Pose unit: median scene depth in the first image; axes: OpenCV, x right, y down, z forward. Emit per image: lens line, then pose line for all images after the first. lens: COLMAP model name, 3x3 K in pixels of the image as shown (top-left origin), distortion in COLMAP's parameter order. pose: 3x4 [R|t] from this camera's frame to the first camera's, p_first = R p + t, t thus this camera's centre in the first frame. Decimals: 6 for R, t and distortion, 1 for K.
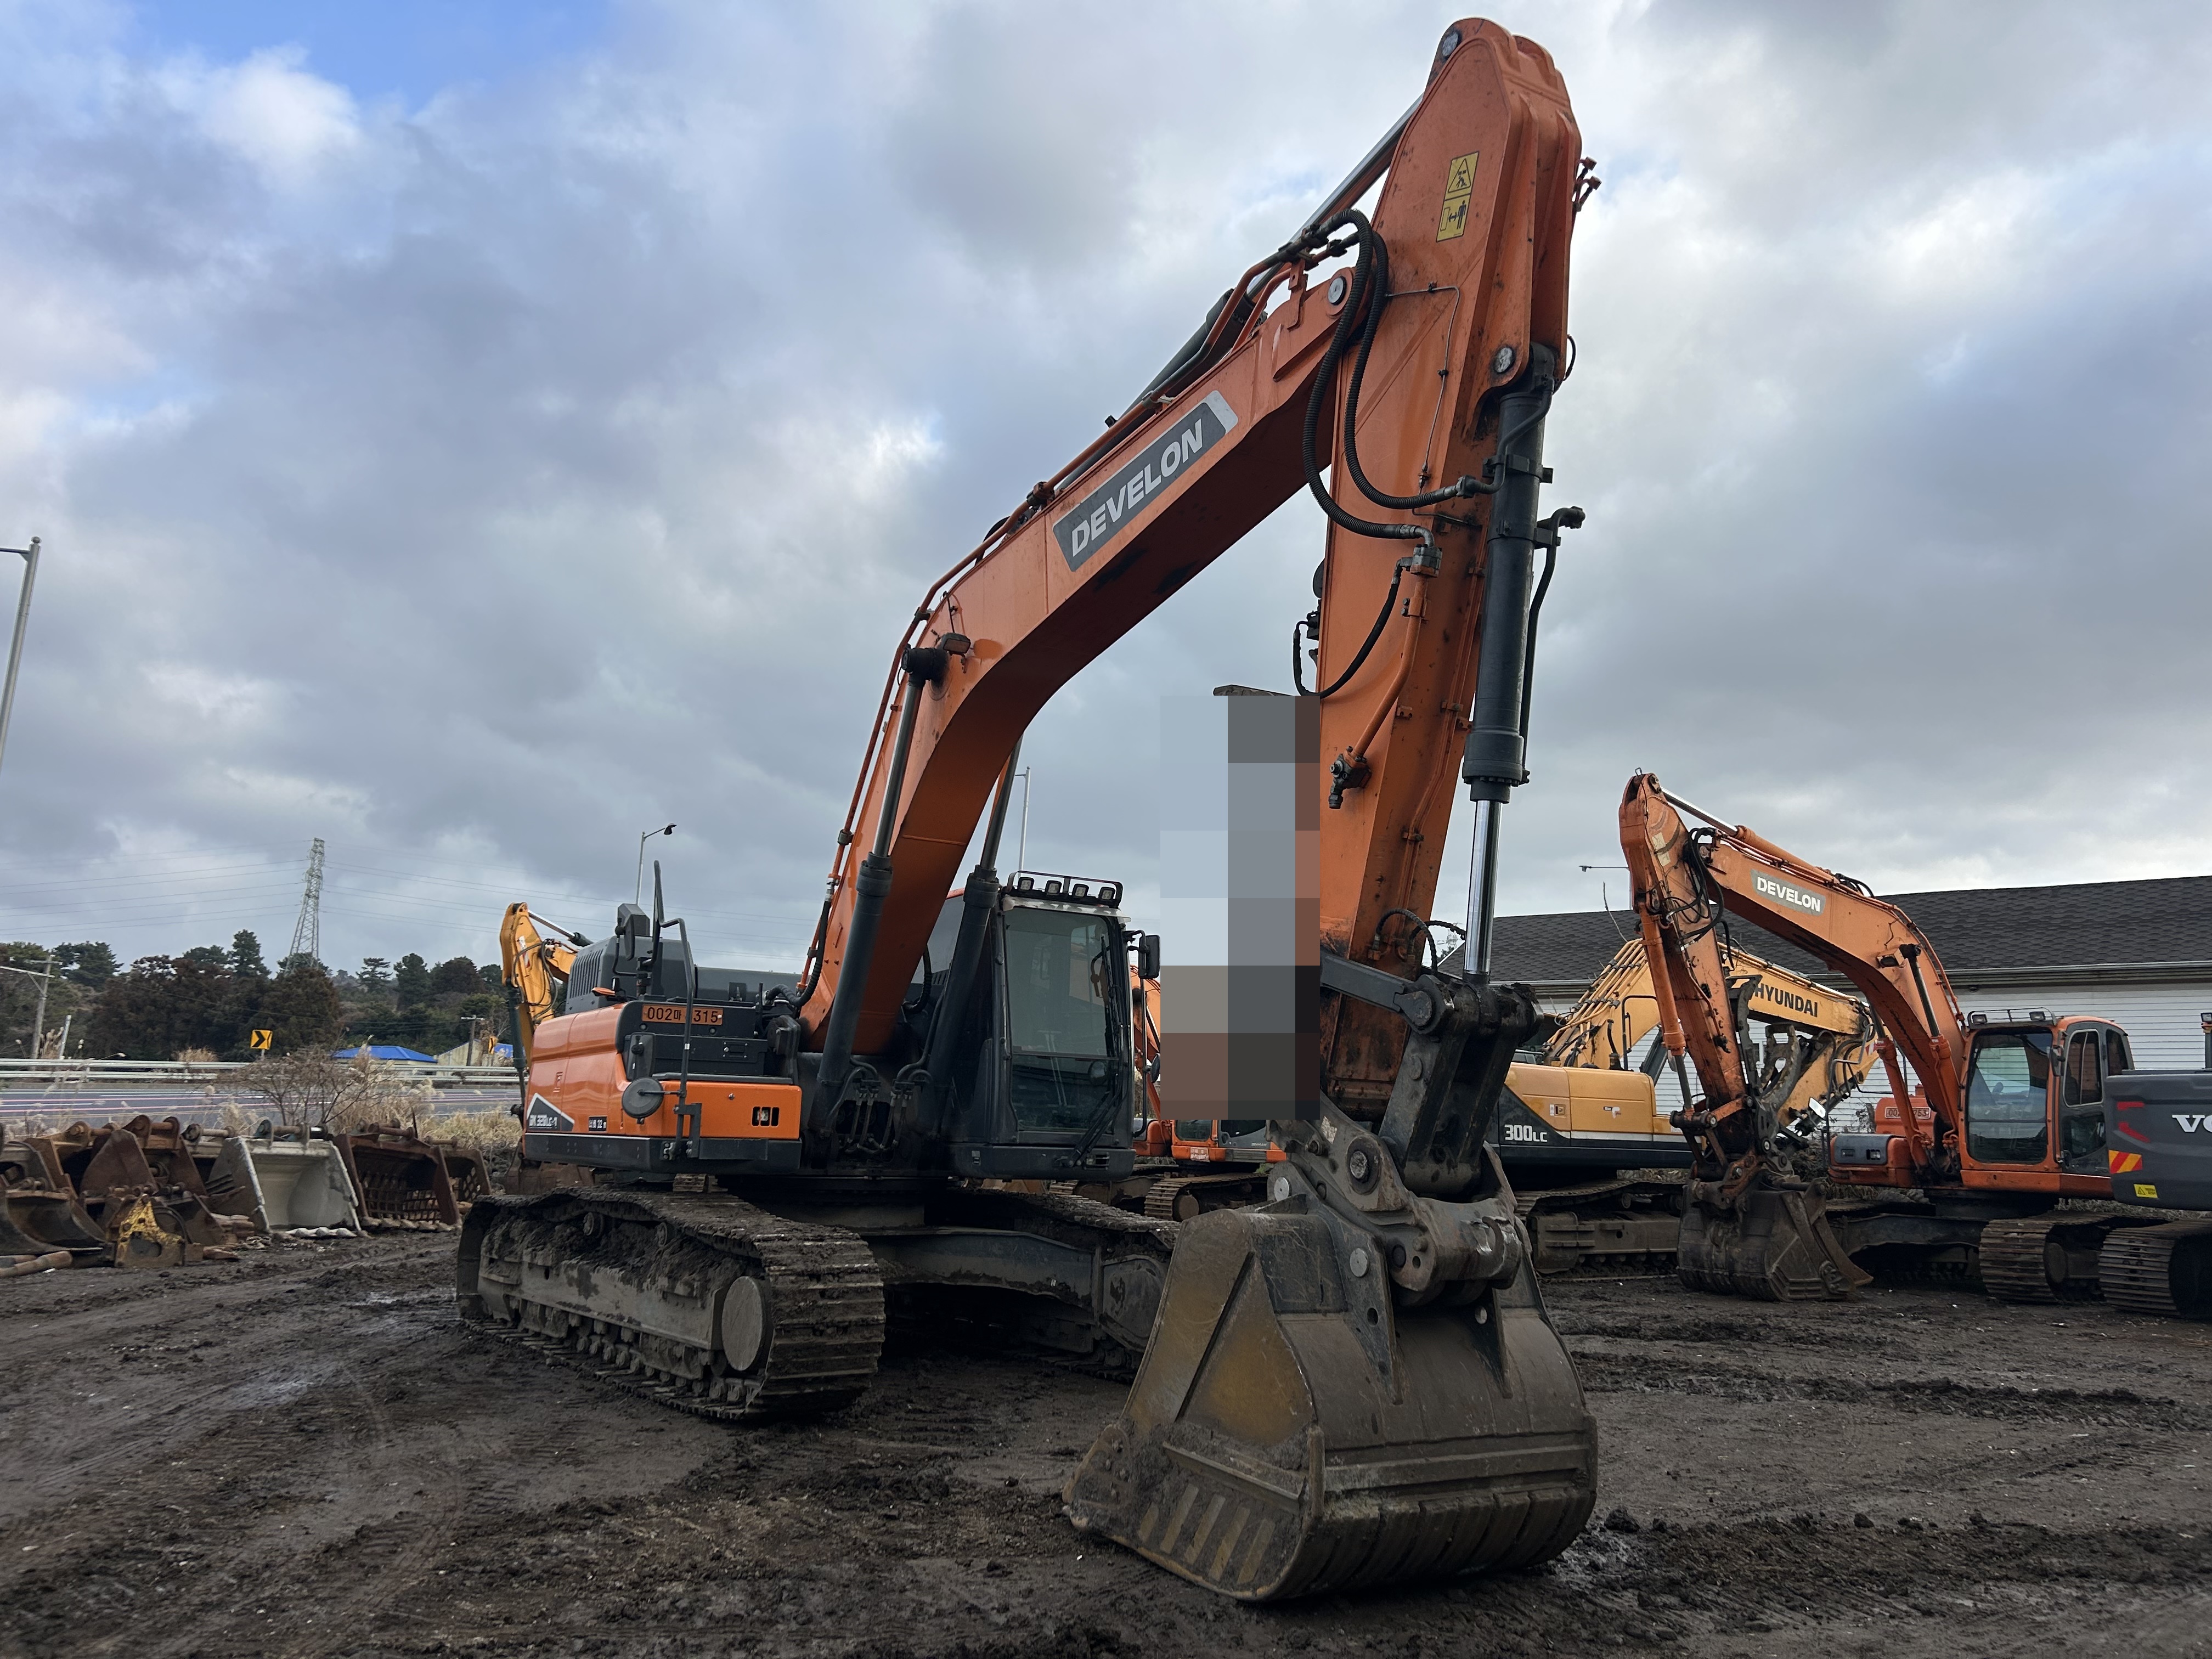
lens RADIAL K [[1684.9, 0, 1106.0], [0, 1684.9, 829.5], [0, 0, 1]] dist [0.016261, -0.012311]
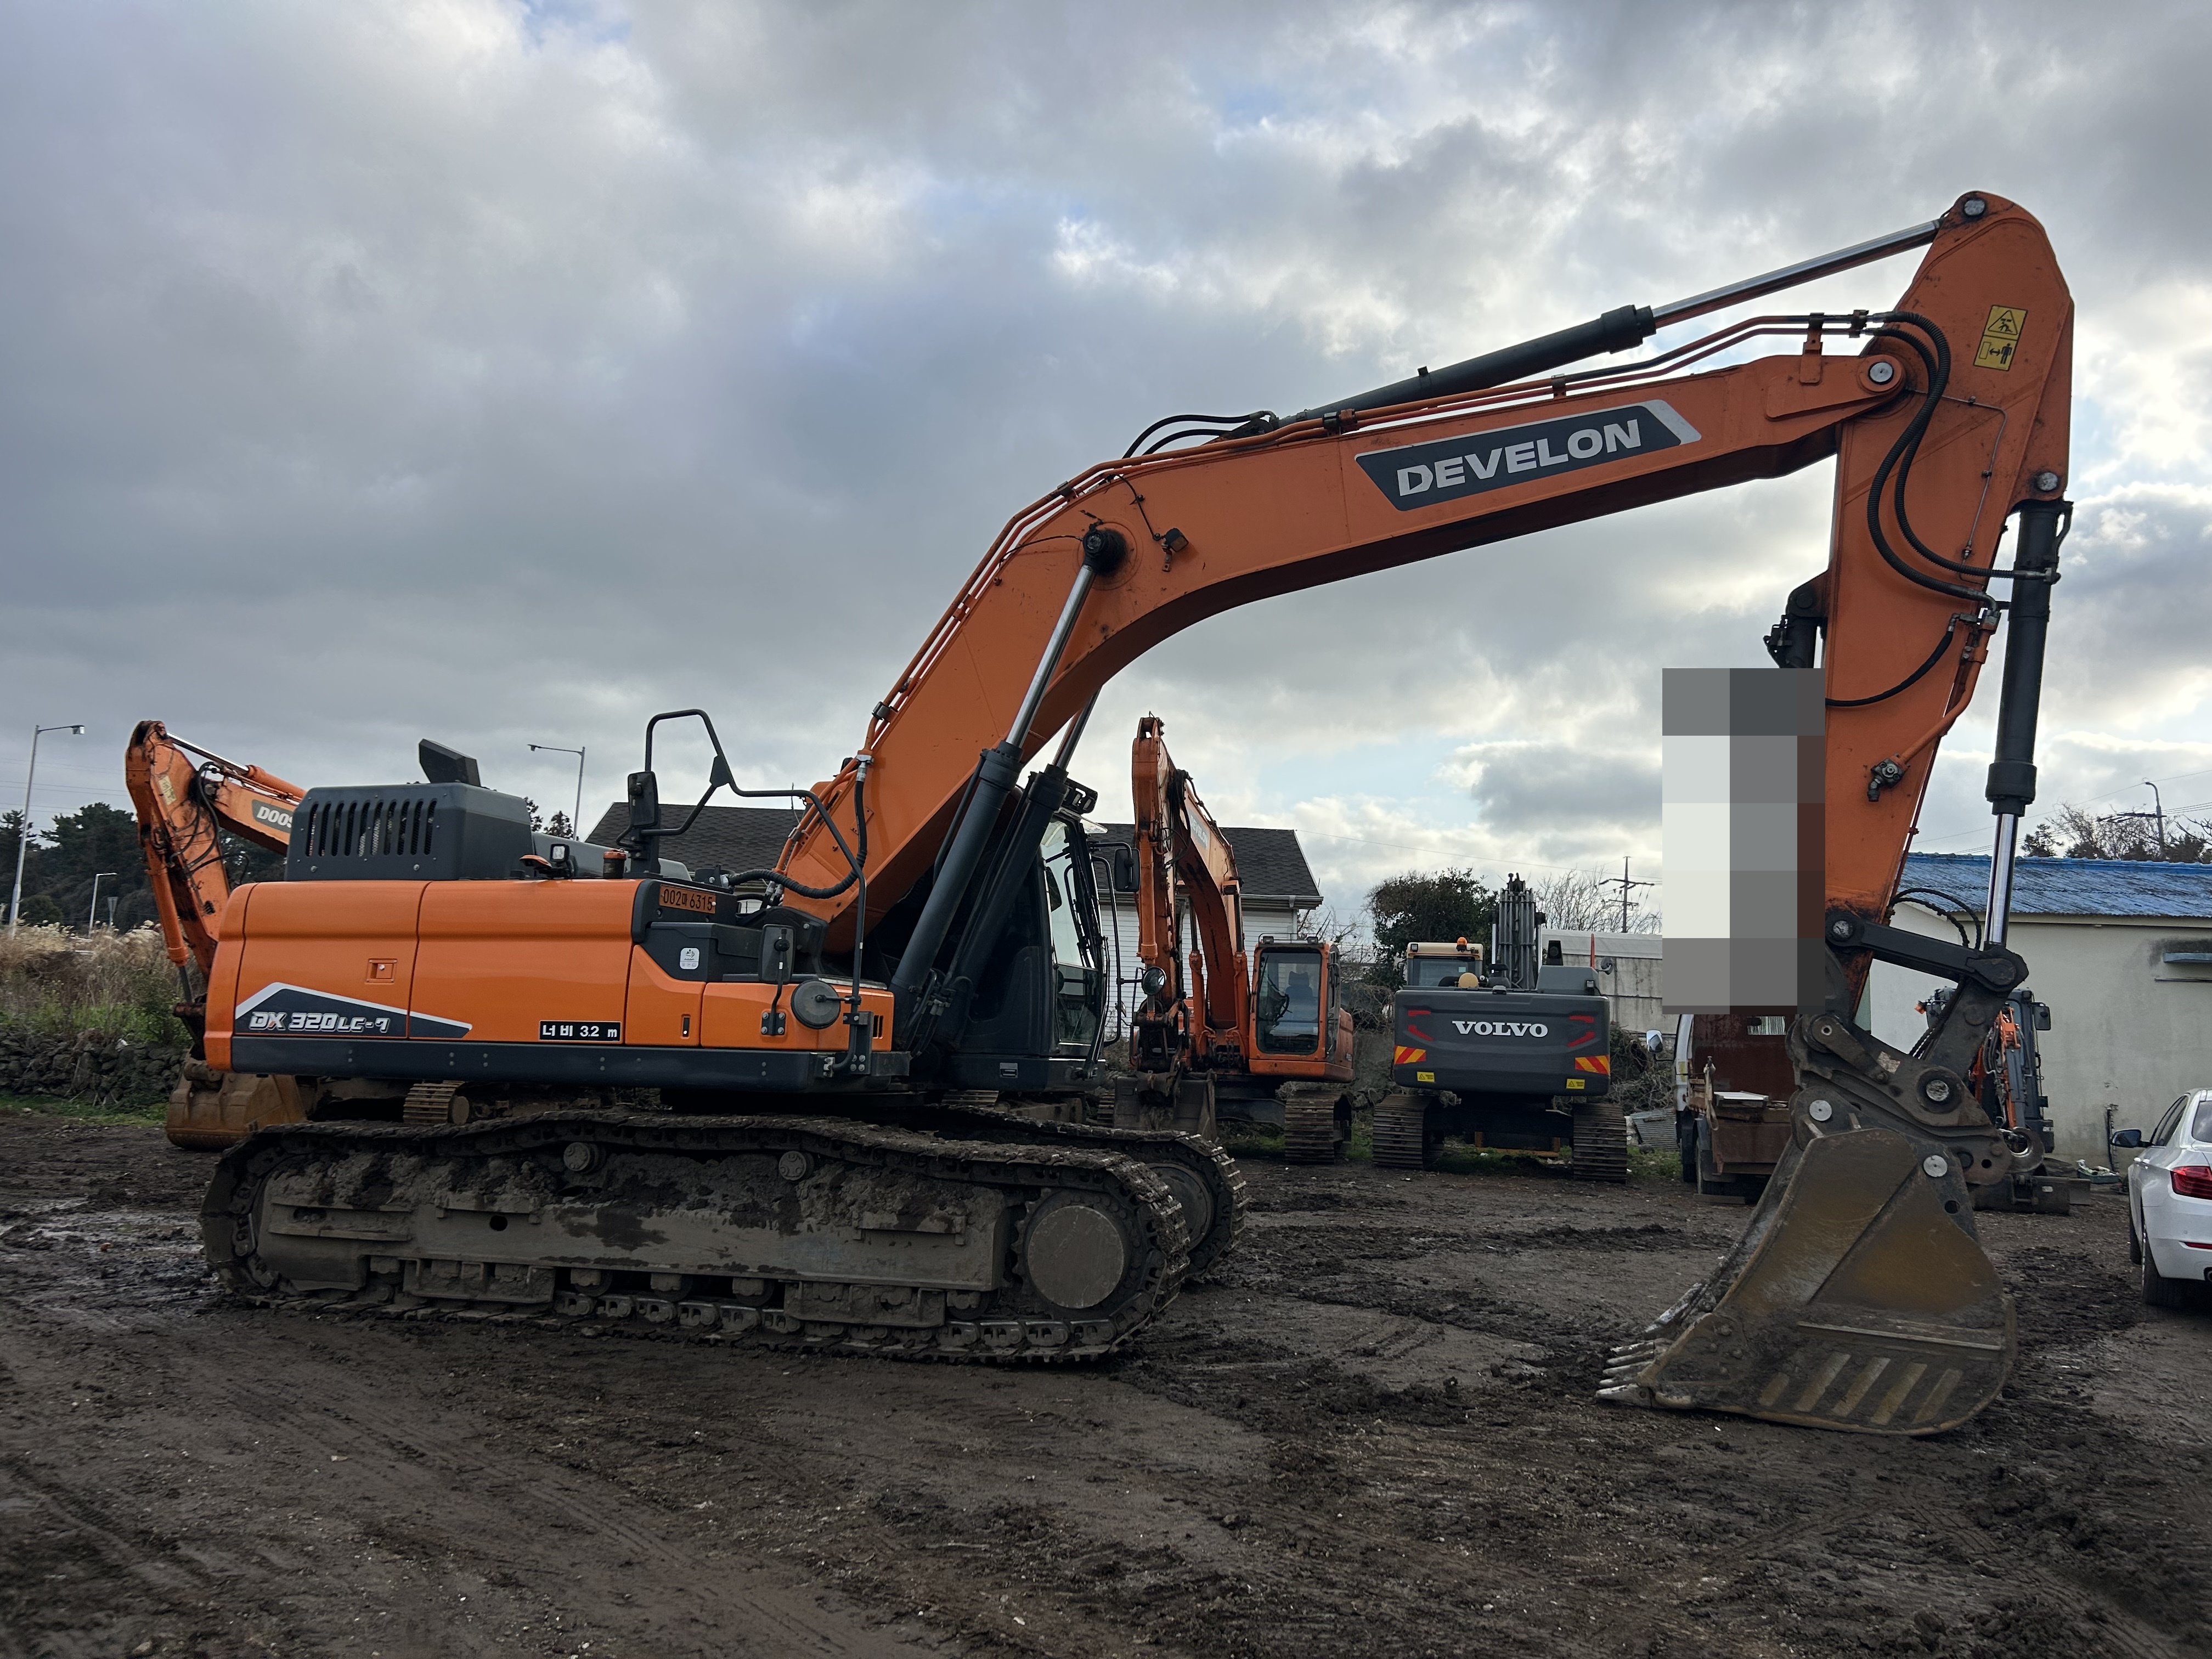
lens RADIAL K [[1684.9, 0, 1106.0], [0, 1684.9, 829.5], [0, 0, 1]] dist [0.016261, -0.012311]
pose [[0.743867, 0.084301, 0.662990, -0.870658], [-0.133041, 0.990837, 0.023283, 0.042054], [-0.654952, -0.105524, 0.748266, 0.350710]]
